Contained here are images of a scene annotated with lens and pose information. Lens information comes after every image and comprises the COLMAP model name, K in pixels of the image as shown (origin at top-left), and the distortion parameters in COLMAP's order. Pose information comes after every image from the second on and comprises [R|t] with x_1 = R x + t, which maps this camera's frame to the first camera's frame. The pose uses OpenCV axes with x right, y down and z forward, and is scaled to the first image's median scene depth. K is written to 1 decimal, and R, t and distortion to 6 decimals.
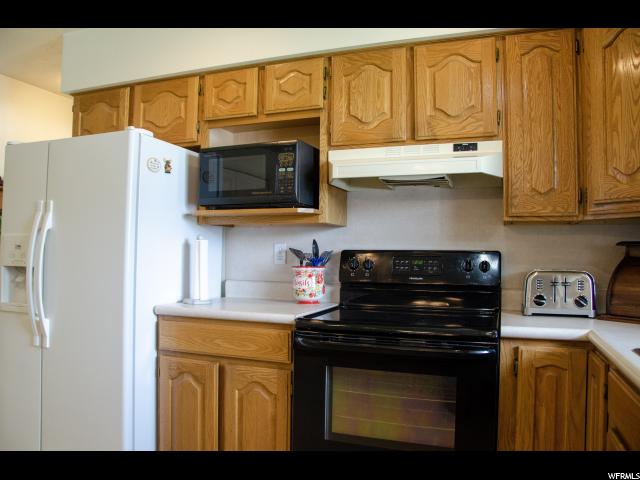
lens RADIAL K [[520.0, 0, 320.0], [0, 520.0, 240.0], [0, 0, 1]] dist [-0.159782, 0.114844]
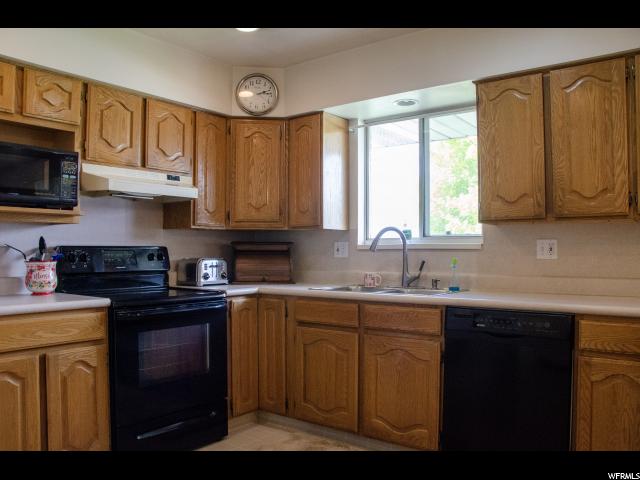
lens RADIAL K [[520.0, 0, 320.0], [0, 520.0, 240.0], [0, 0, 1]] dist [-0.159782, 0.114844]
pose [[0.269731, 0.008324, 0.962900, -1.026972], [-0.023091, 0.999731, -0.002174, -0.005899], [-0.962659, -0.021648, 0.269850, 0.169209]]
